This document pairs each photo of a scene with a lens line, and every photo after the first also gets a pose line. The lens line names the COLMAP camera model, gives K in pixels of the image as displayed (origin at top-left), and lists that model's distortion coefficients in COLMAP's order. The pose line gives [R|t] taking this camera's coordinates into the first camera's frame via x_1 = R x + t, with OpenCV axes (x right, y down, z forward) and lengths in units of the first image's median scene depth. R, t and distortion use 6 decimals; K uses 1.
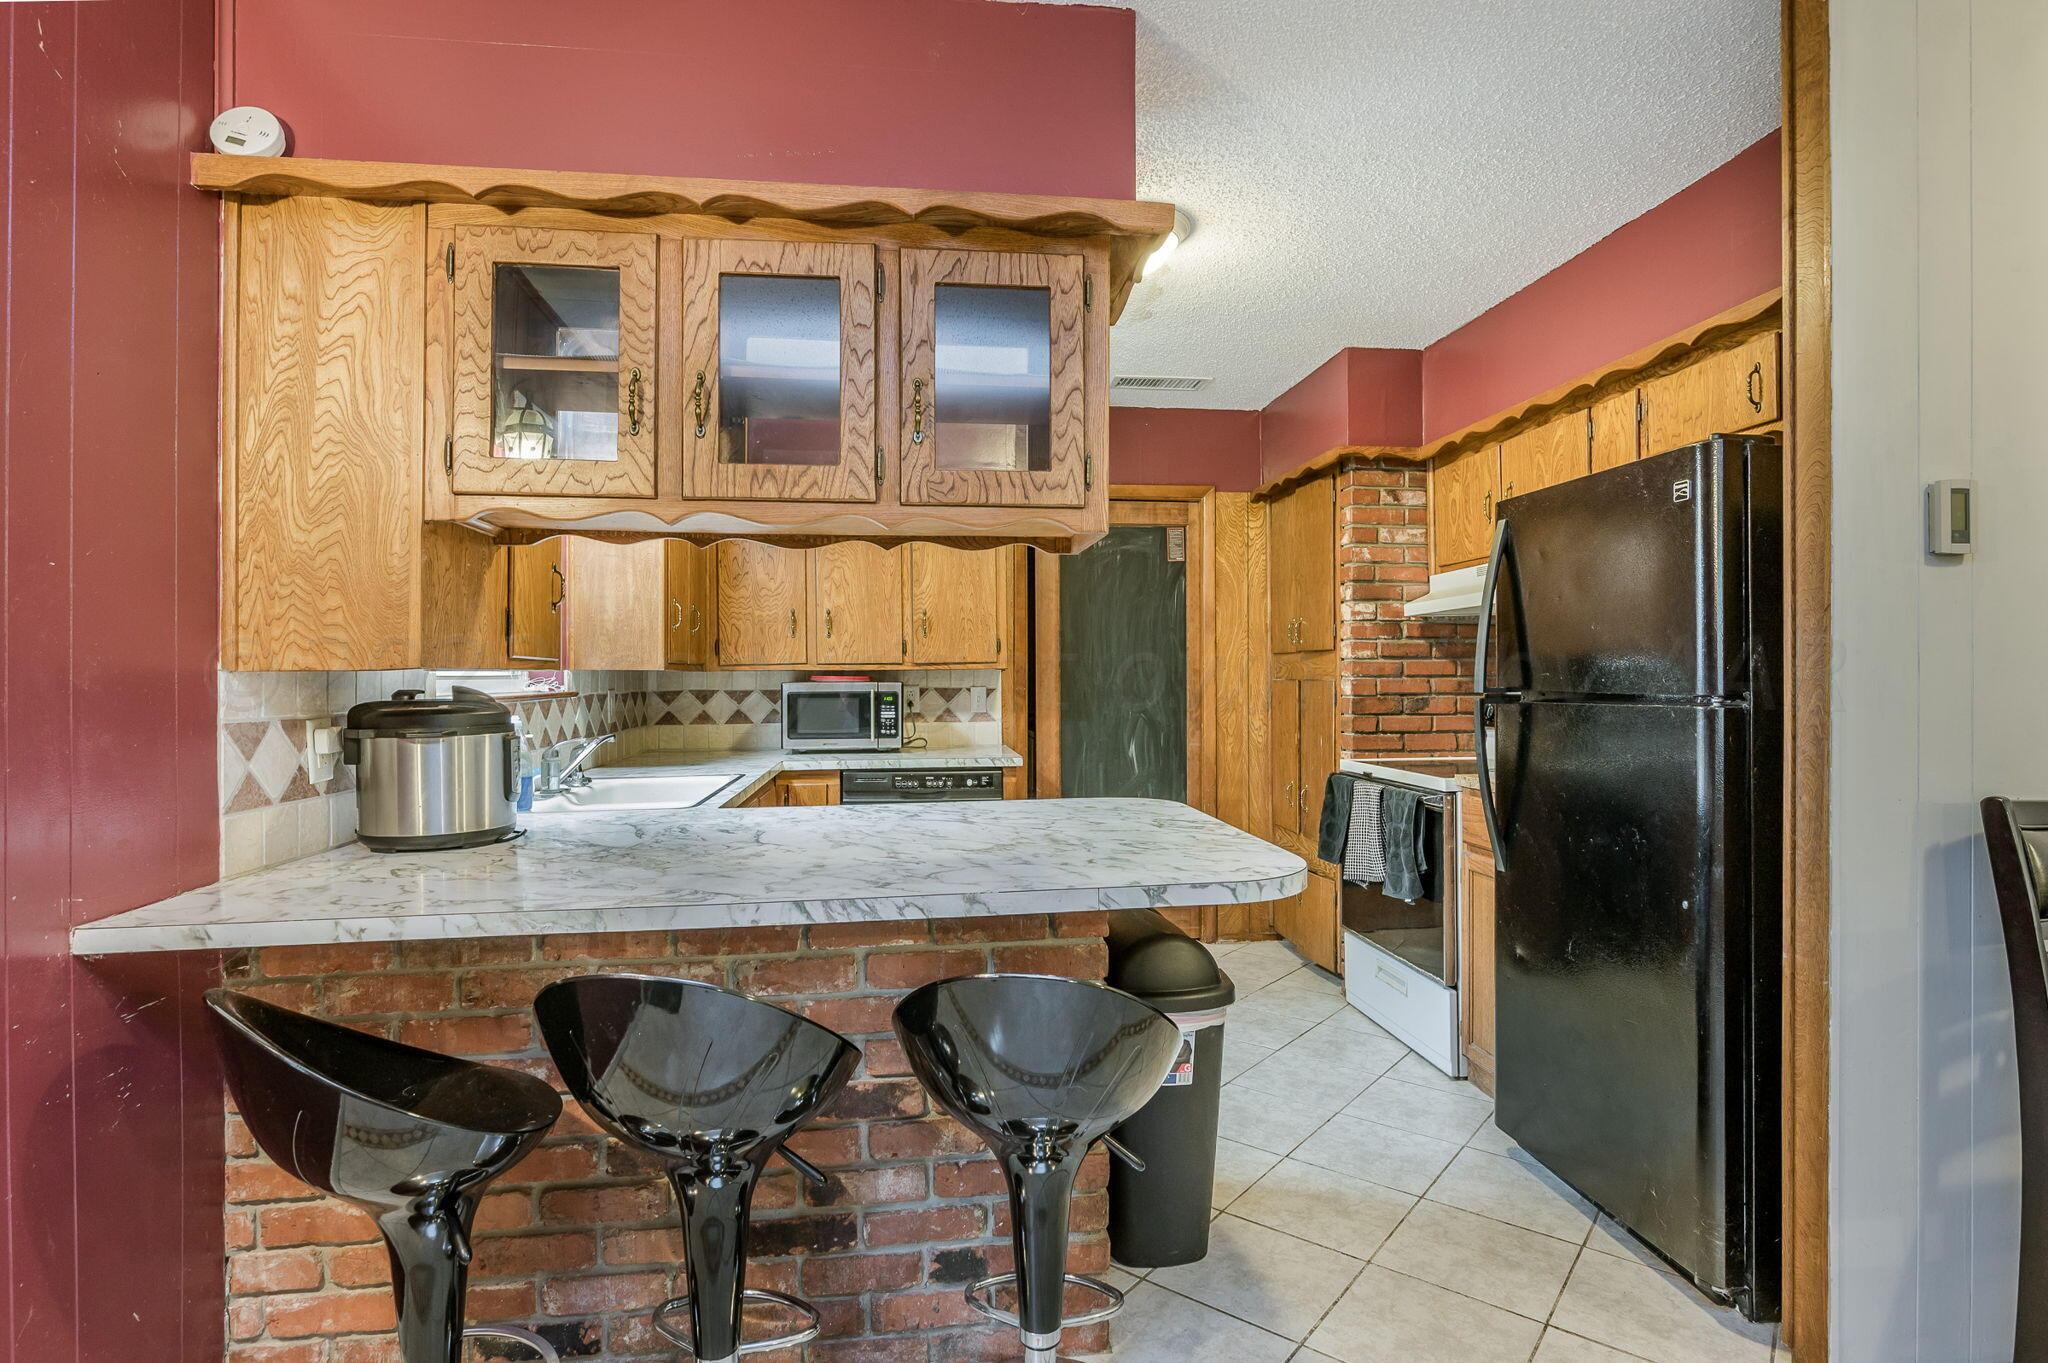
lens RADIAL K [[1041.4, 0, 1017.3], [0, 1041.4, 673.8], [0, 0, 1]] dist [-0.006176, 0.001487]
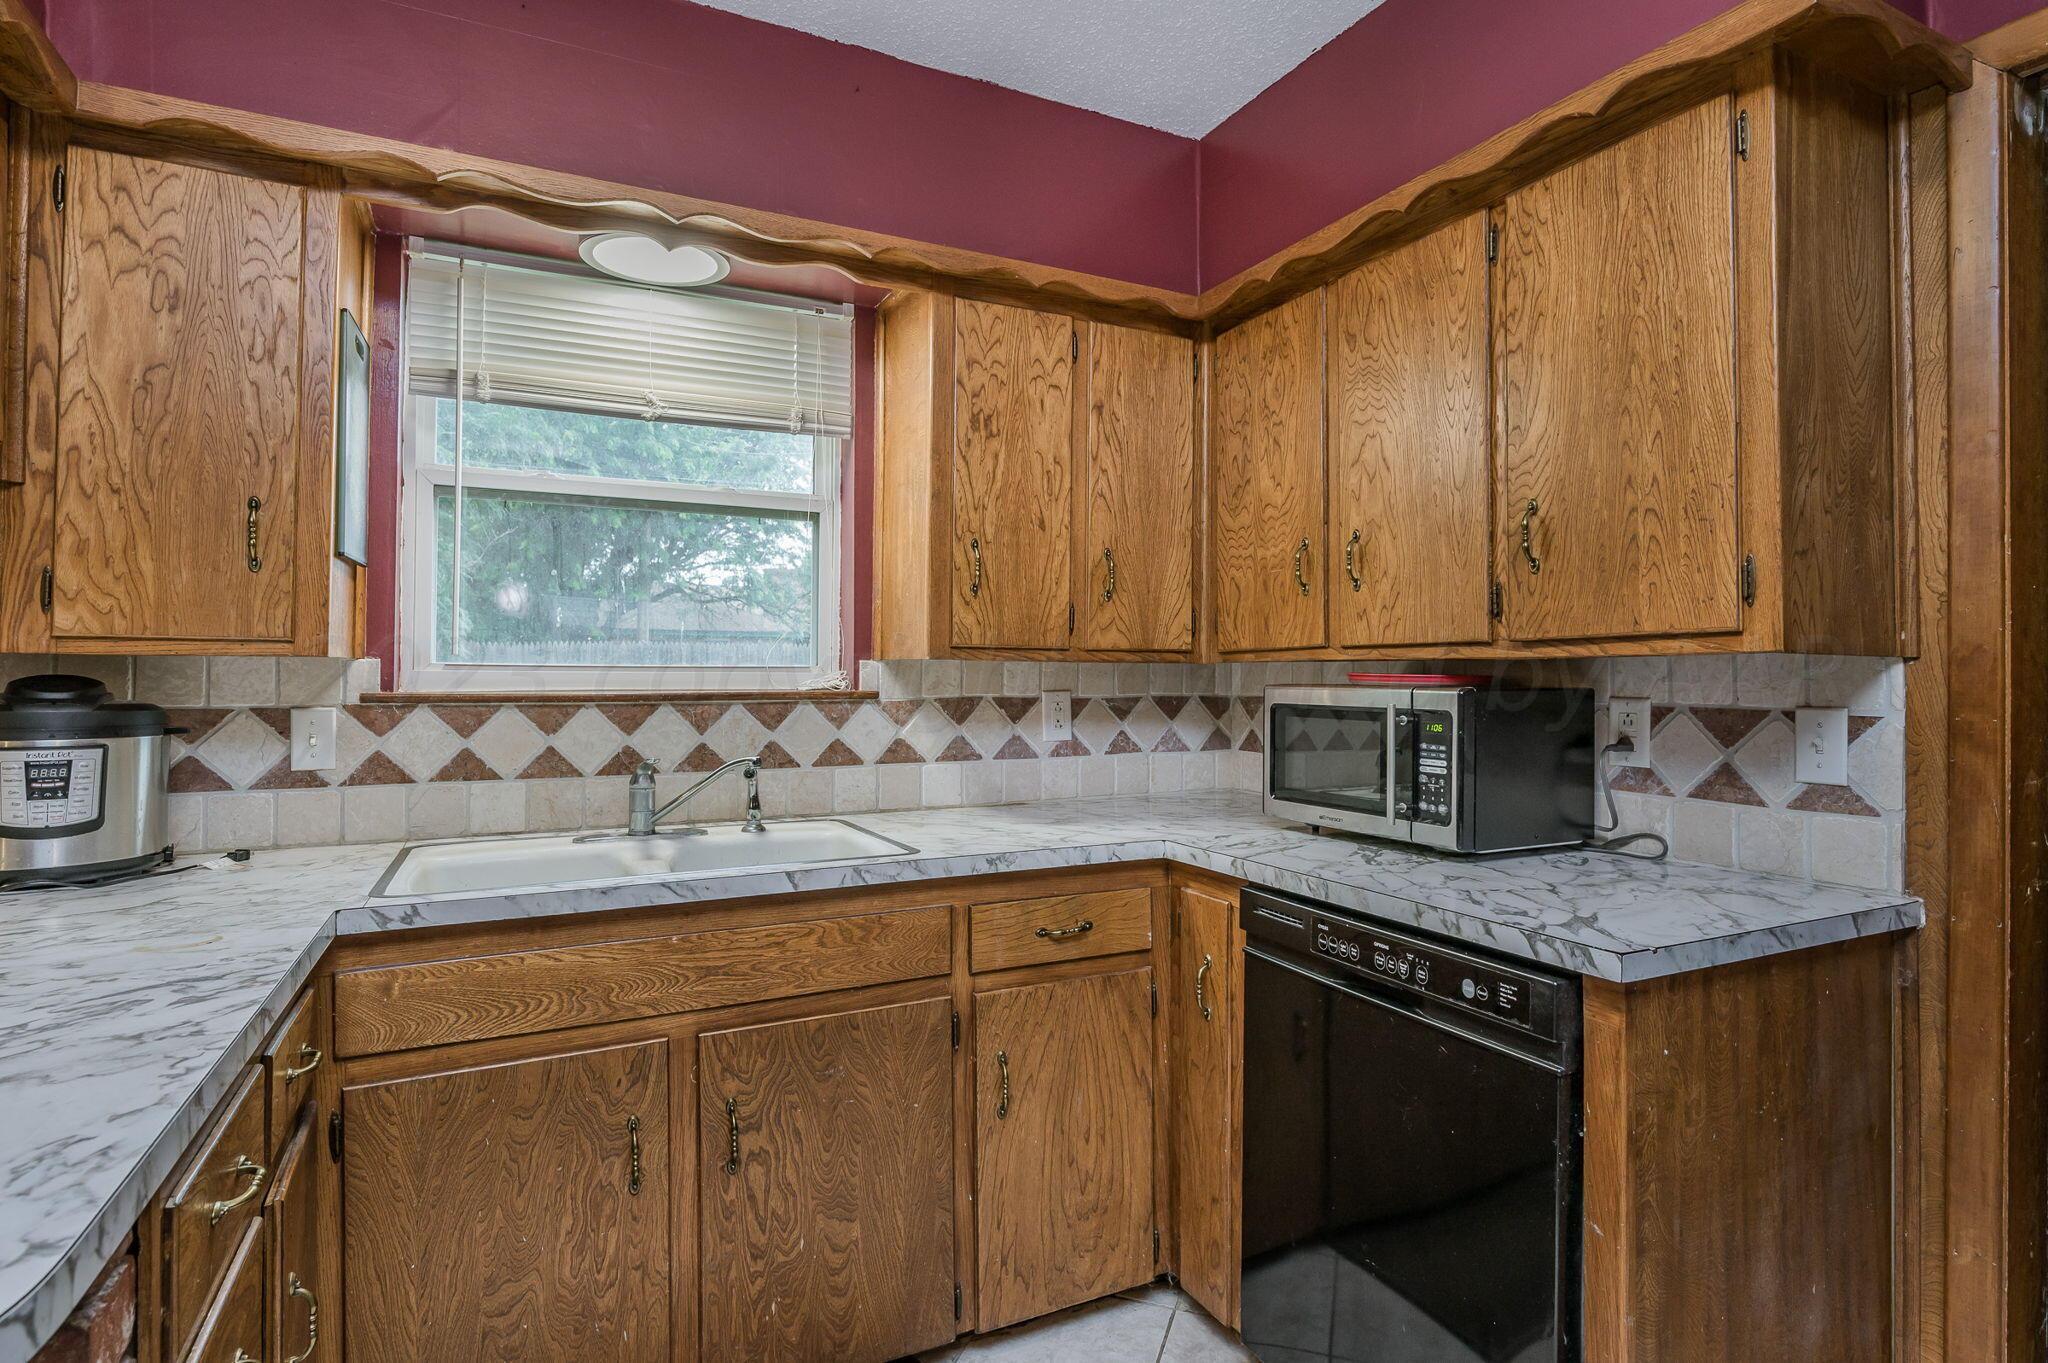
lens RADIAL K [[1041.4, 0, 1028.0], [0, 1041.4, 664.6], [0, 0, 1]] dist [-0.006176, 0.001487]
pose [[0.336868, 0.000068, -0.941552, 0.340569], [-0.006614, 0.999975, -0.002294, 0.001271], [0.941529, 0.007000, 0.336860, 1.139778]]
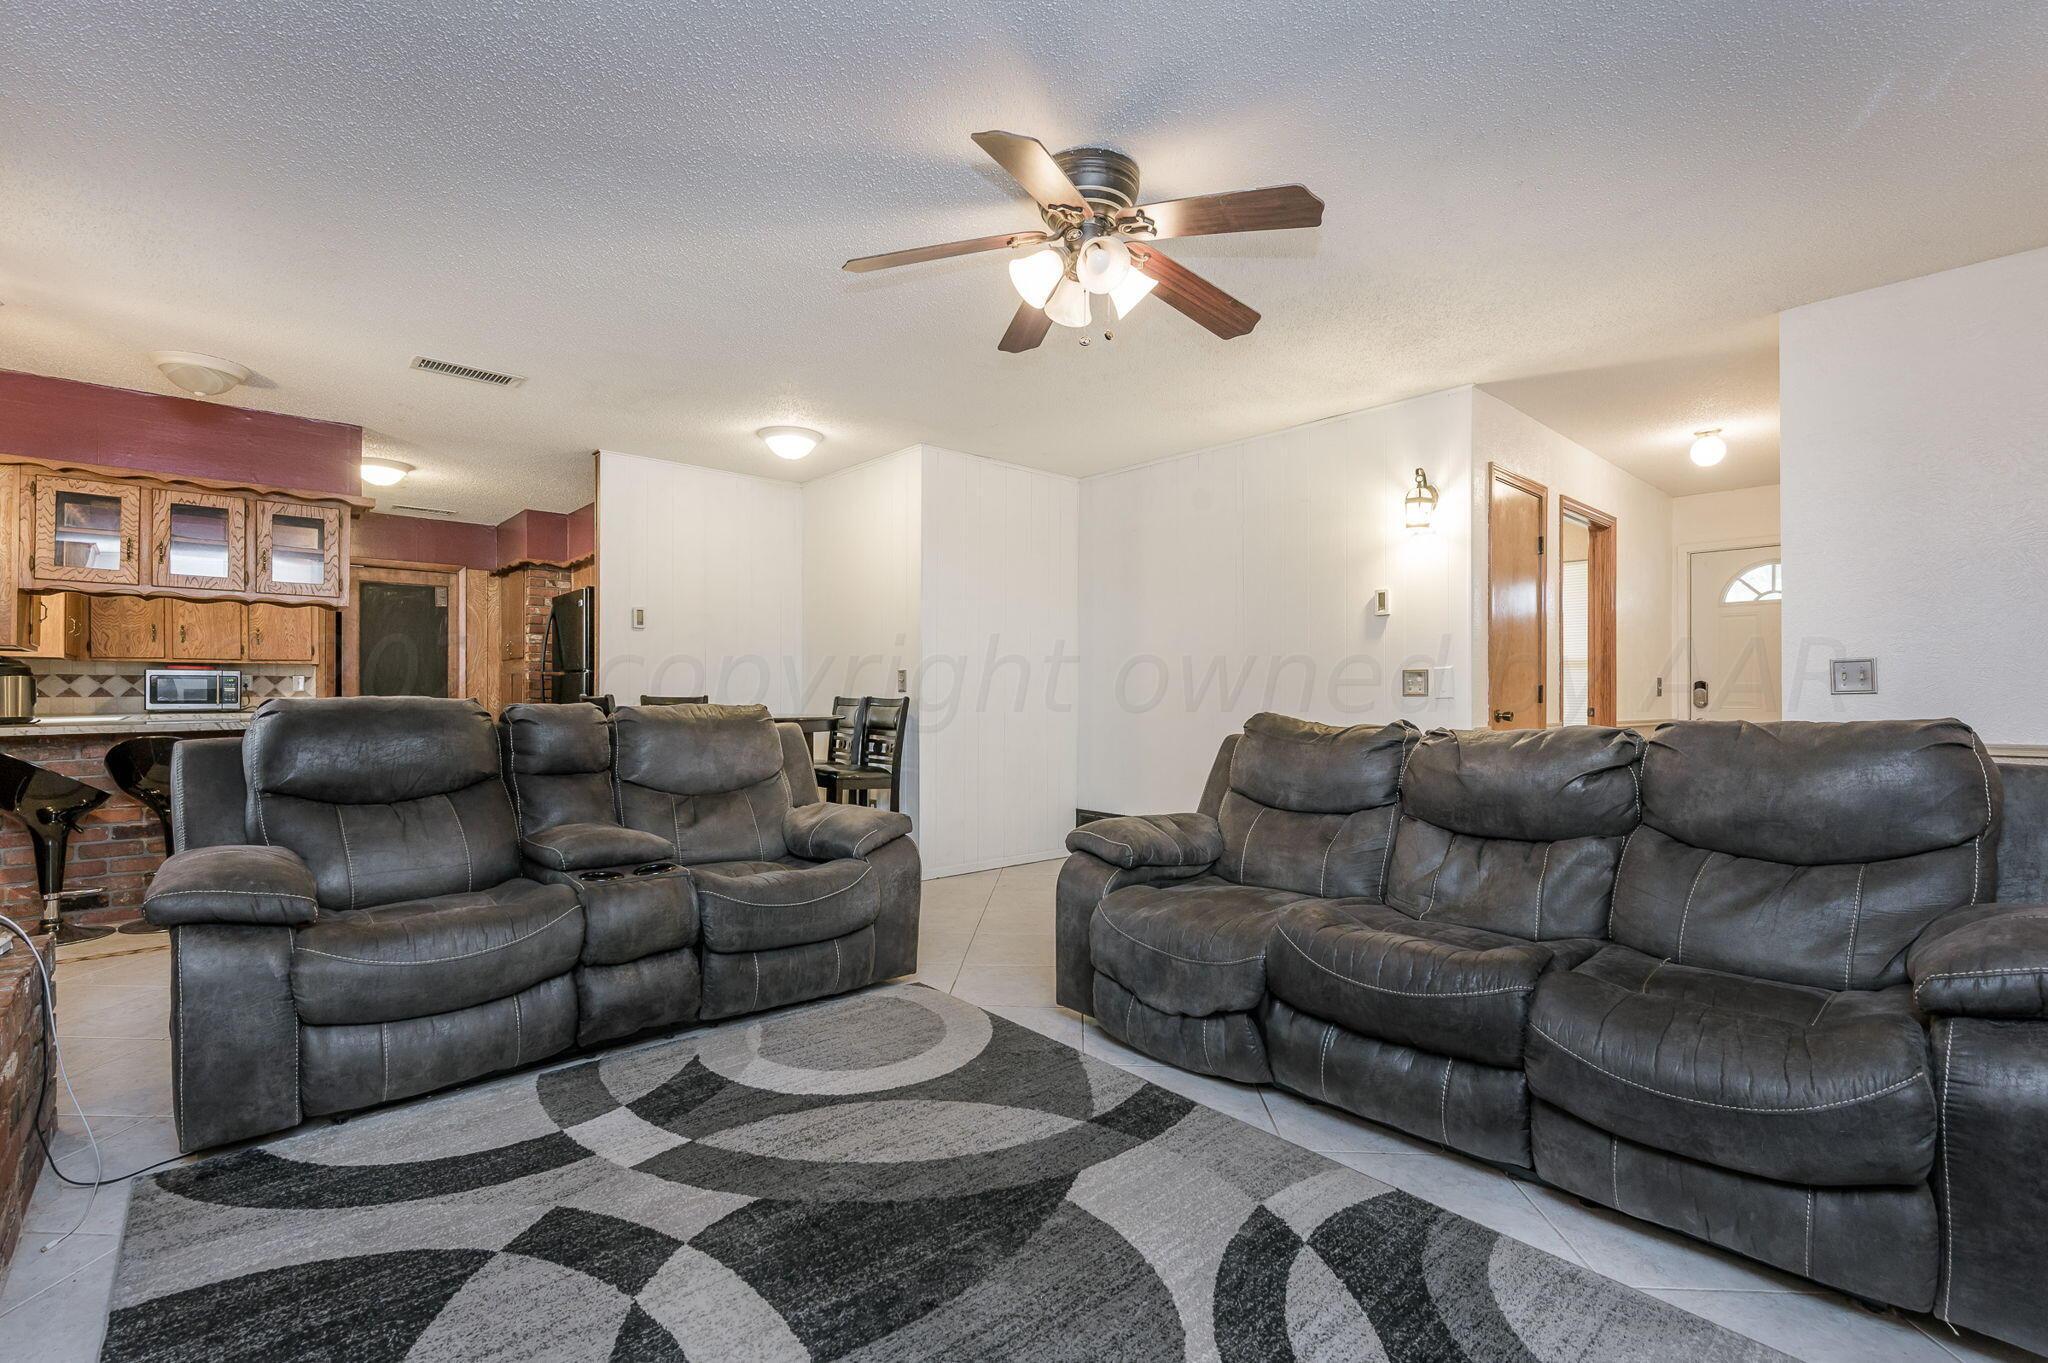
lens RADIAL K [[906.6, 0, 1013.2], [0, 906.6, 691.2], [0, 0, 1]] dist [-0.010117, 0.001624]
pose [[0.812949, 0.004937, 0.582314, 0.091224], [-0.002105, 0.999982, -0.005540, 0.075720], [-0.582331, 0.003278, 0.812945, -1.469296]]
